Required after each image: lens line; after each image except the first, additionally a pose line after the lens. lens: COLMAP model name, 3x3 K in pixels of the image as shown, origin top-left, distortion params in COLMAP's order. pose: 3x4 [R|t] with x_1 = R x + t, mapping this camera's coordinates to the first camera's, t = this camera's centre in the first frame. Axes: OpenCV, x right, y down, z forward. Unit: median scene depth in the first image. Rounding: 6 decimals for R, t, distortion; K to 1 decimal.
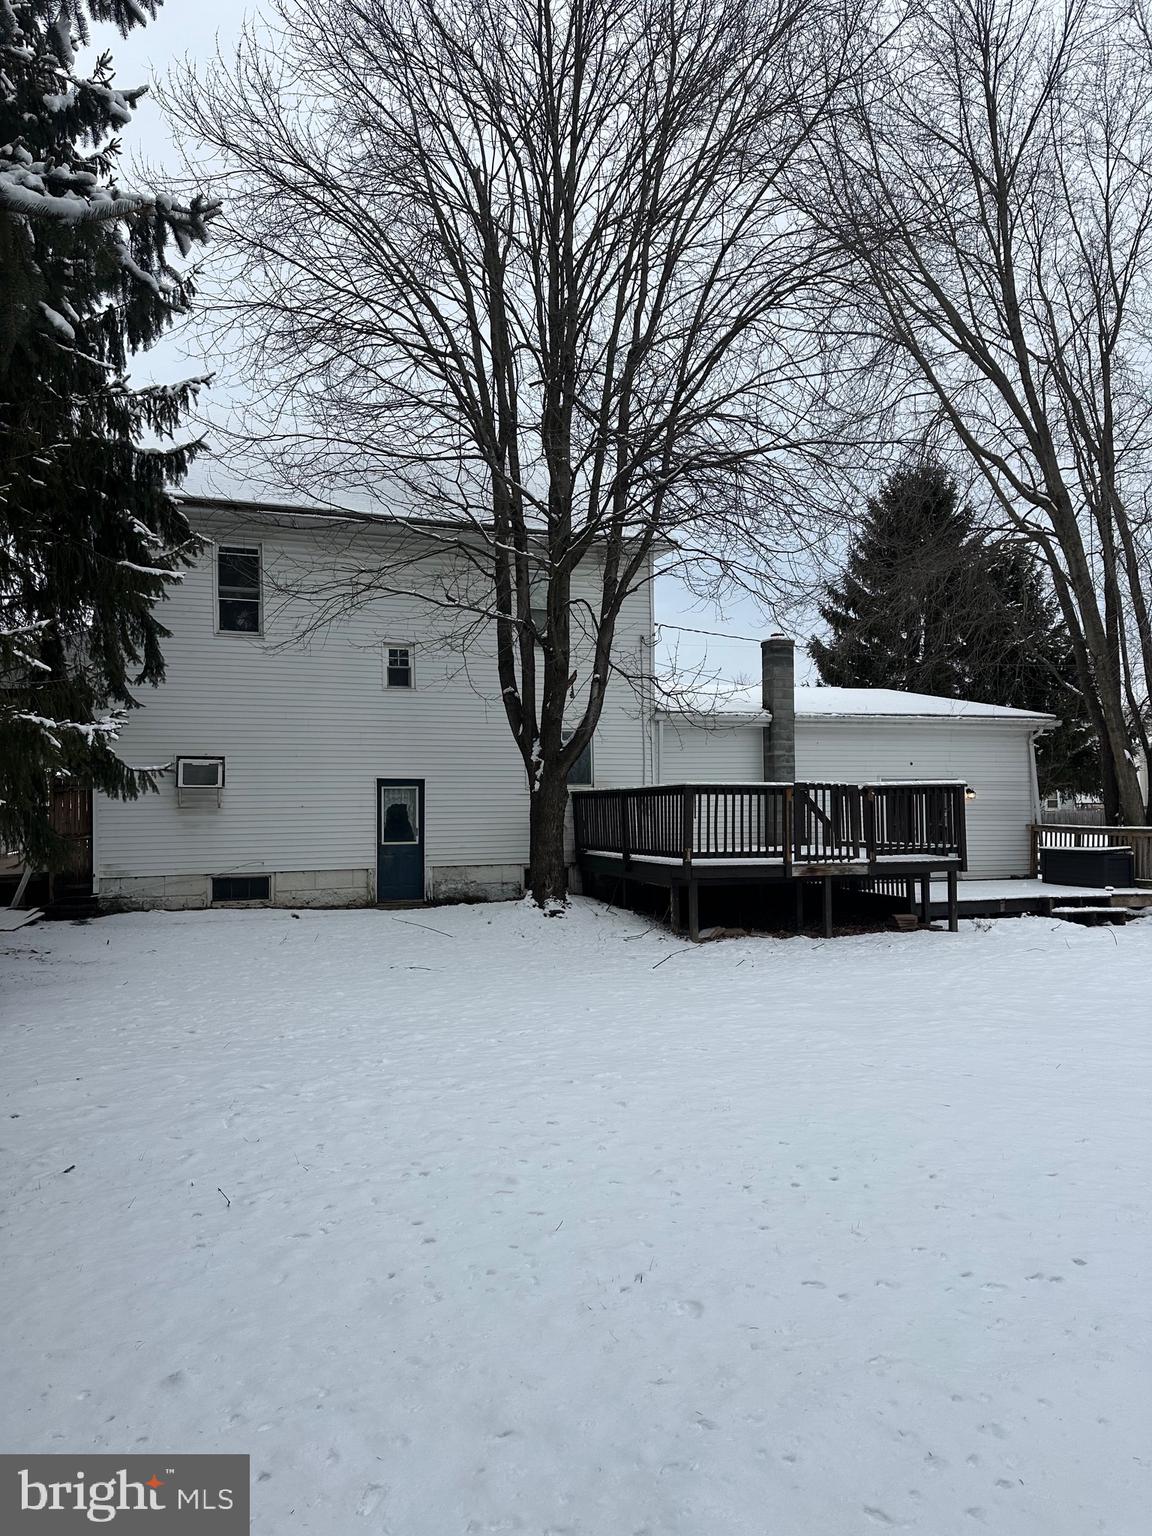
lens RADIAL K [[1054.7, 0, 566.3], [0, 1054.7, 763.6], [0, 0, 1]] dist [0.149504, -0.206152]
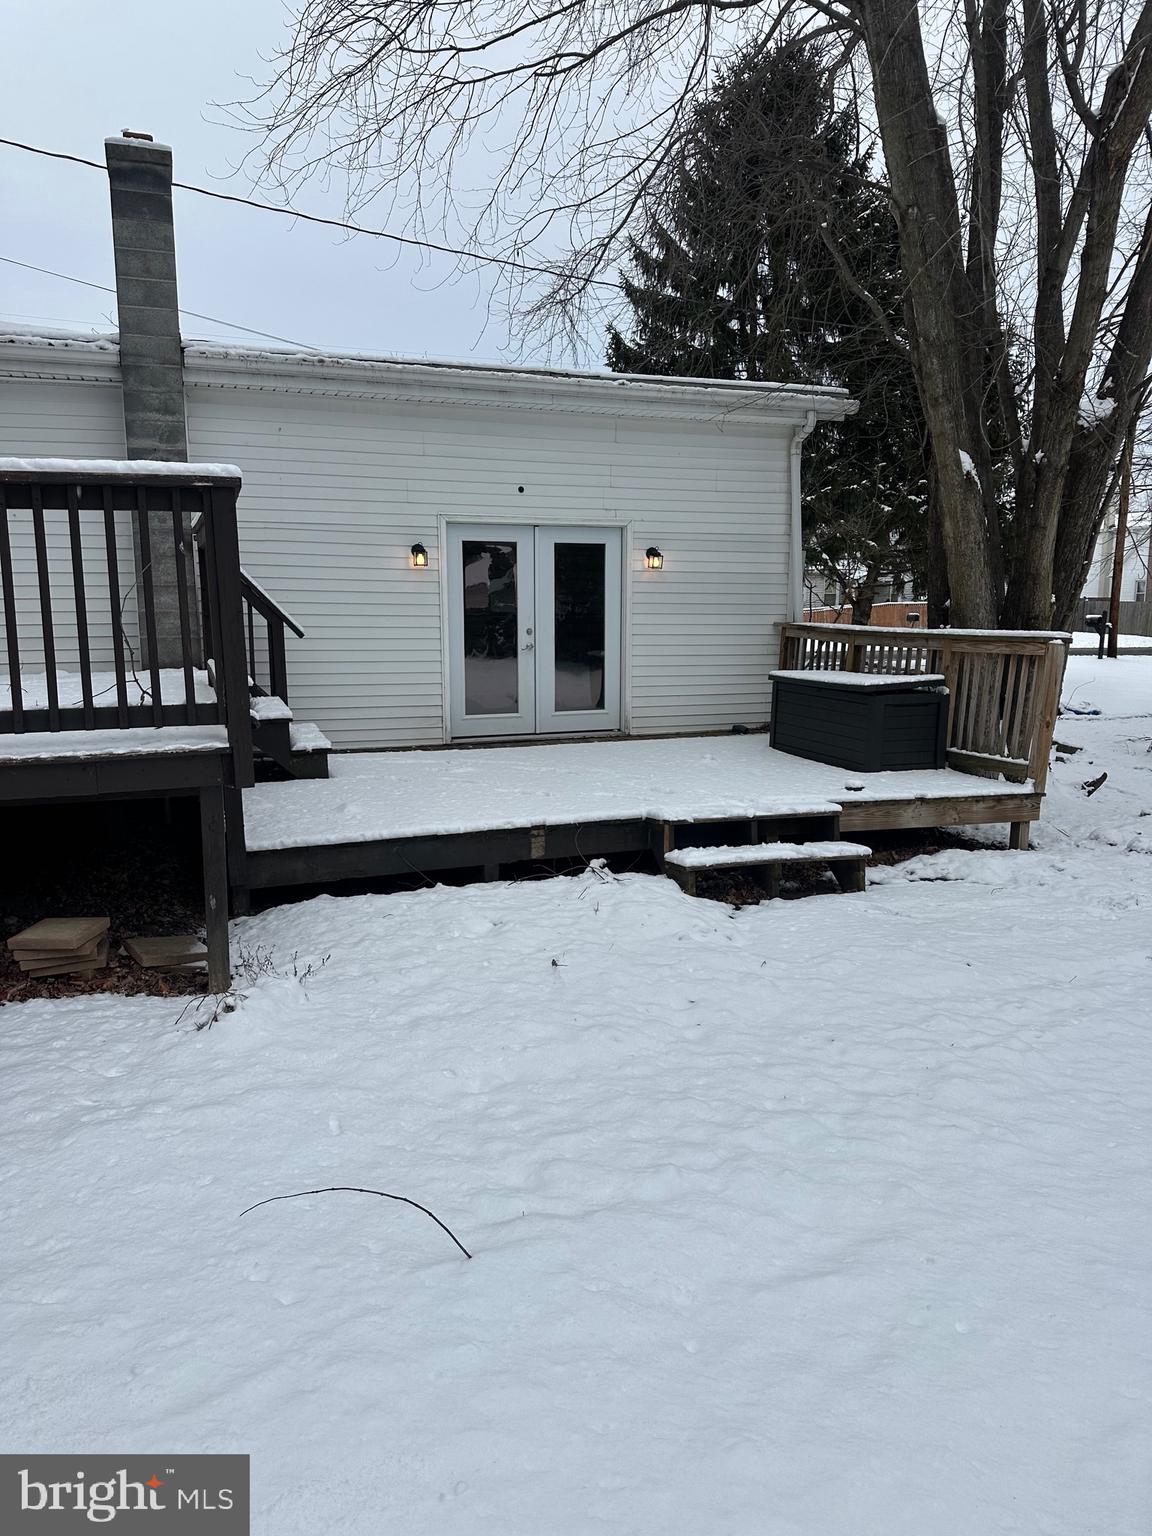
lens RADIAL K [[1054.7, 0, 566.3], [0, 1054.7, 763.6], [0, 0, 1]] dist [0.149504, -0.206152]
pose [[0.999689, 0.001842, 0.024865, 0.343150], [-0.006594, 0.981292, 0.192412, 0.028476], [-0.024046, -0.192516, 0.980999, 0.545571]]
